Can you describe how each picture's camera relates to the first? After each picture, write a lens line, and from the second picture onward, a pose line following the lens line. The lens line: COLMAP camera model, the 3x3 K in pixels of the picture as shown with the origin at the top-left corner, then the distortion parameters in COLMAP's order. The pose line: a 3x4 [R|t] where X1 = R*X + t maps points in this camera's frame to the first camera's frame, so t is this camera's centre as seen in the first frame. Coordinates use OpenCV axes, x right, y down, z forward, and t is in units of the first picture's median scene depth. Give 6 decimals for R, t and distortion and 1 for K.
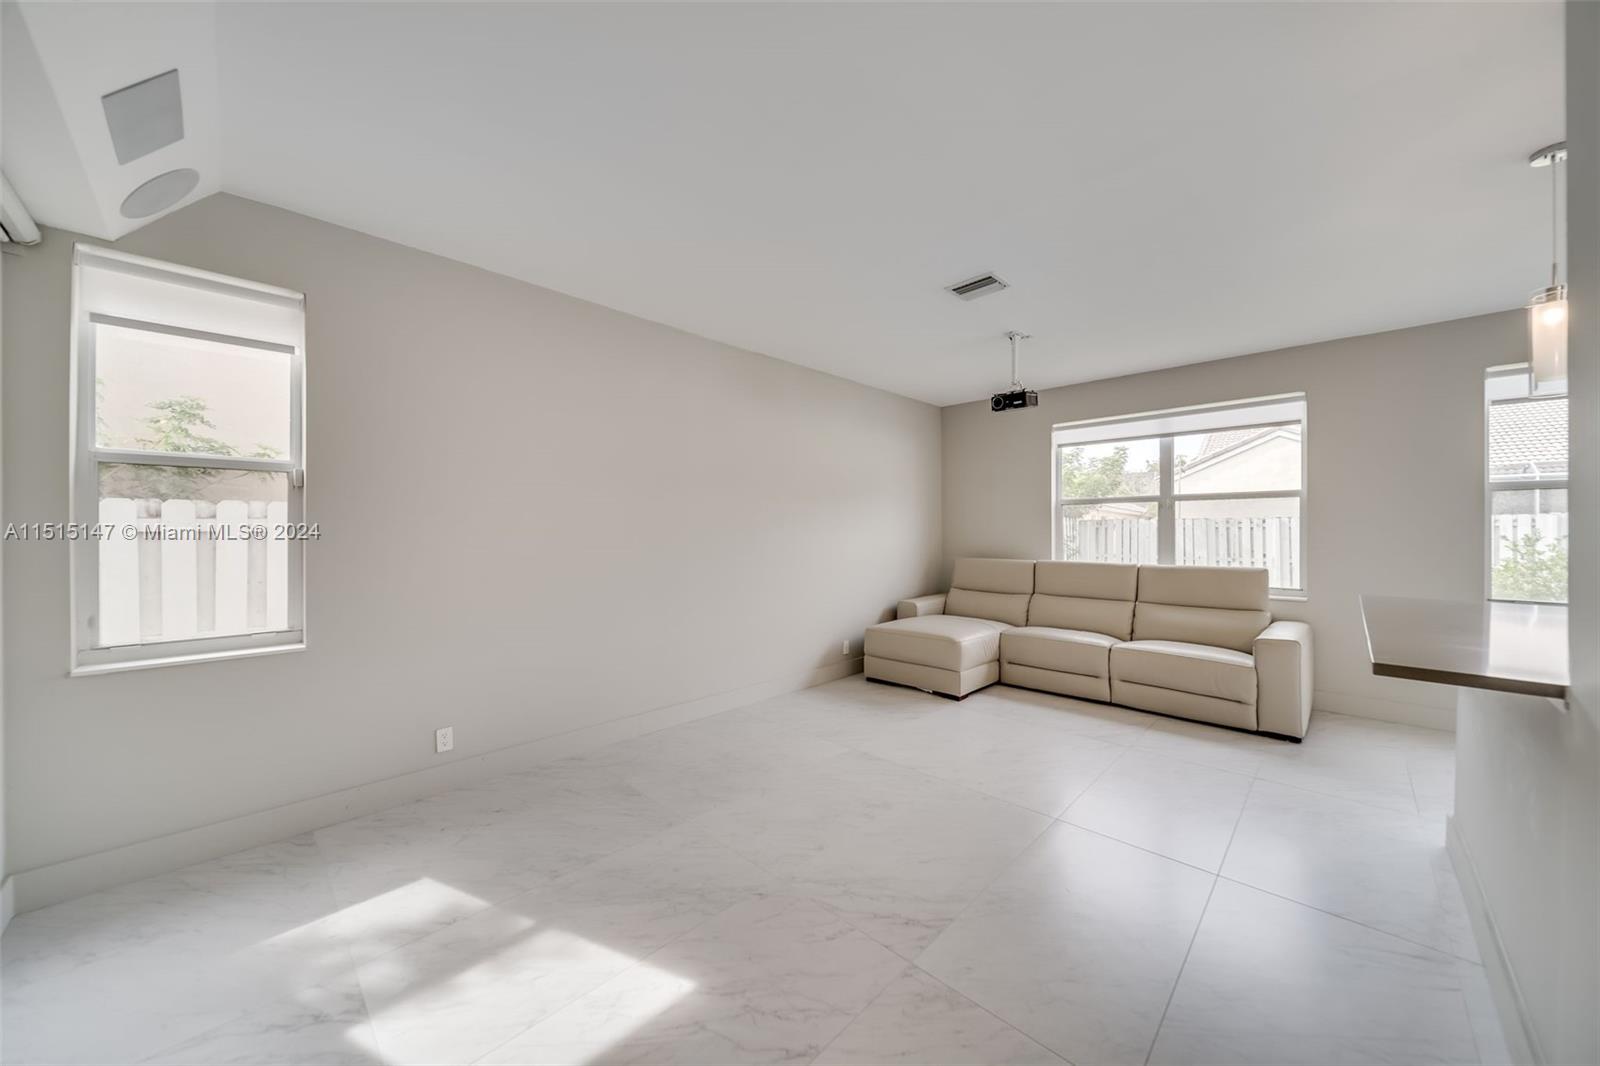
lens RADIAL K [[561.9, 0, 796.8], [0, 561.9, 530.0], [0, 0, 1]] dist [-0.002523, -0.001426]
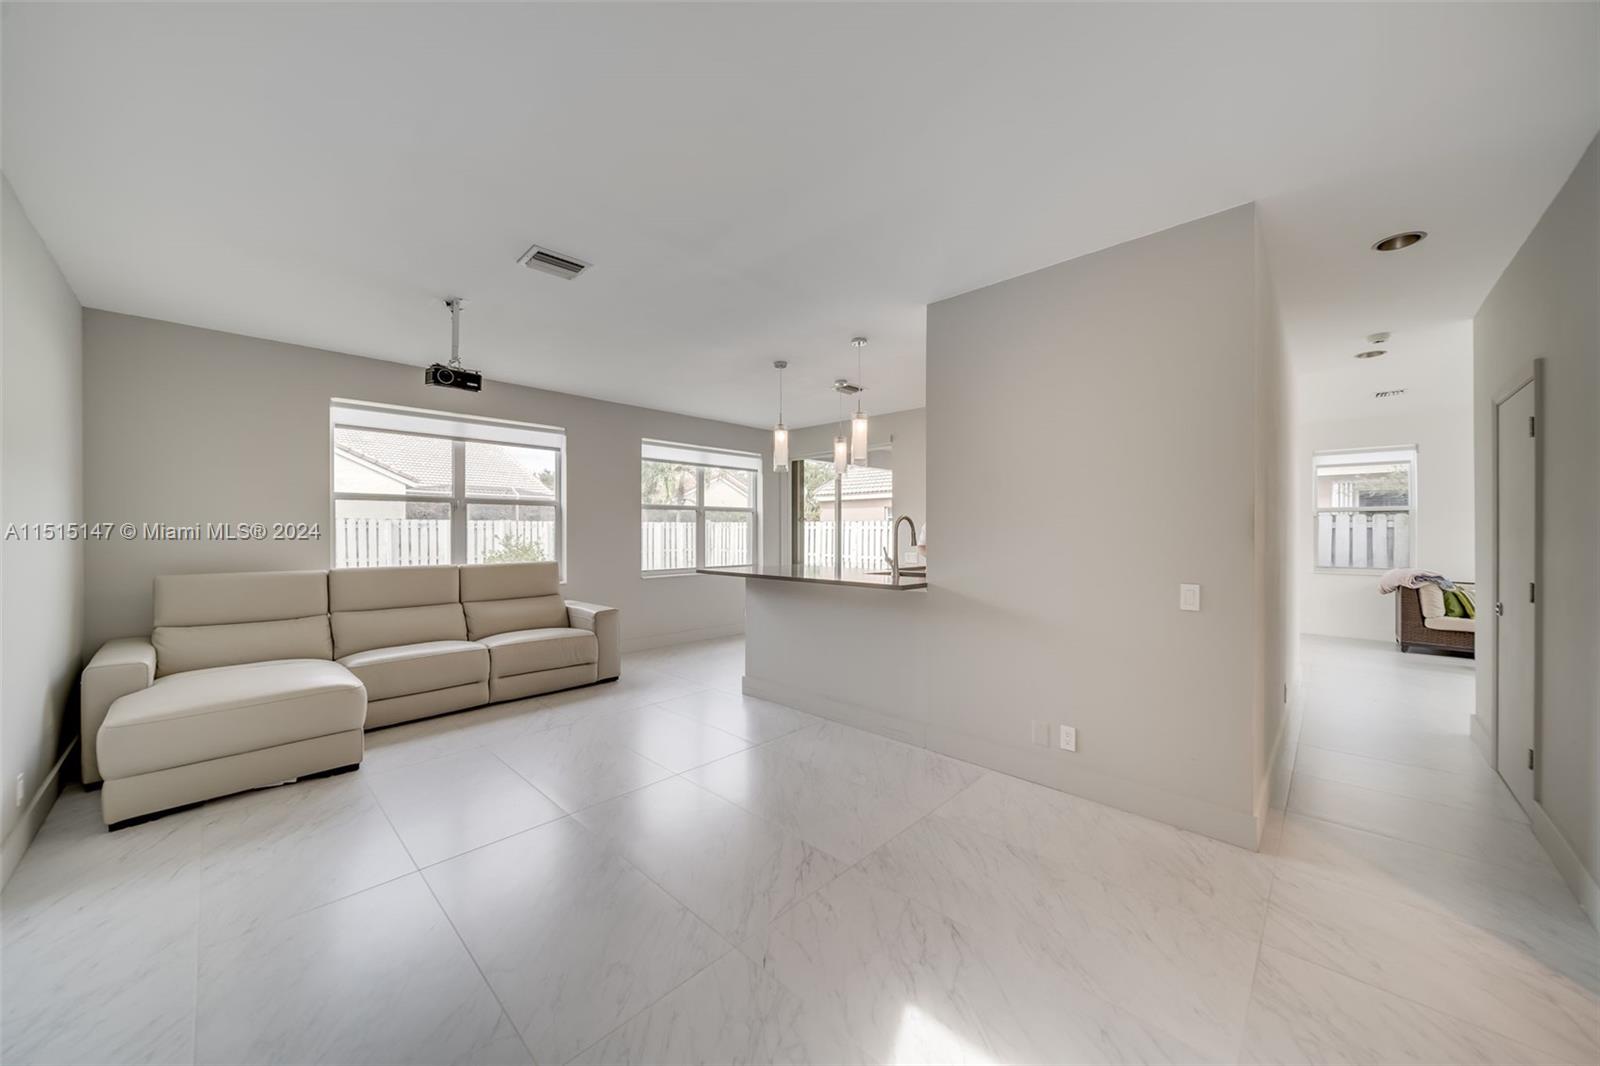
lens RADIAL K [[561.9, 0, 787.6], [0, 561.9, 530.0], [0, 0, 1]] dist [-0.002523, -0.001426]
pose [[-0.005414, 0.002625, 0.999982, -0.410876], [-0.000126, 0.999997, -0.002626, 0.001020], [-0.999985, -0.000140, -0.005414, 0.436927]]
